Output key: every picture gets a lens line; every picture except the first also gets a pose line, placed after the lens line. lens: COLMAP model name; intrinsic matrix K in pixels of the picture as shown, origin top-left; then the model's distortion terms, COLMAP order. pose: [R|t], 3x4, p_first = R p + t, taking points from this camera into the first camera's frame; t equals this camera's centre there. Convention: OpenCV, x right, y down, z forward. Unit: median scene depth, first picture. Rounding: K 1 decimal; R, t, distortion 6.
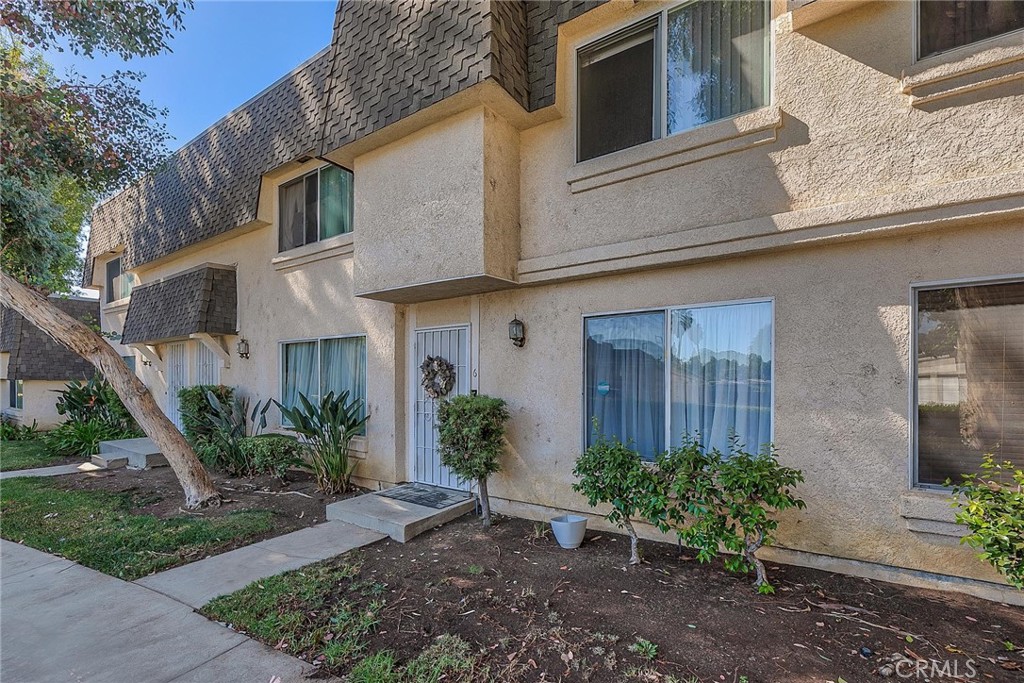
lens RADIAL K [[433.2, 0, 485.3], [0, 433.2, 340.7], [0, 0, 1]] dist [-0.002195, 0.000252]
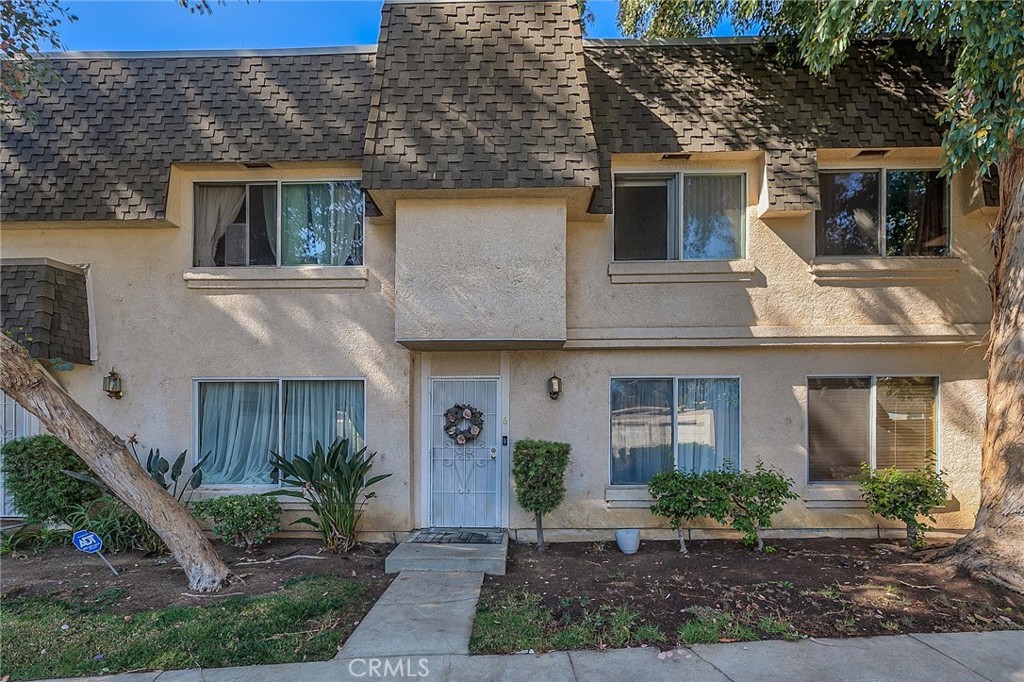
lens RADIAL K [[428.7, 0, 510.4], [0, 428.7, 381.9], [0, 0, 1]] dist [0.002329, 0.000054]
pose [[0.855277, 0.051387, 0.515617, -0.637285], [-0.045008, 0.998677, -0.024874, 0.001700], [-0.516213, -0.001932, 0.856458, 0.047858]]
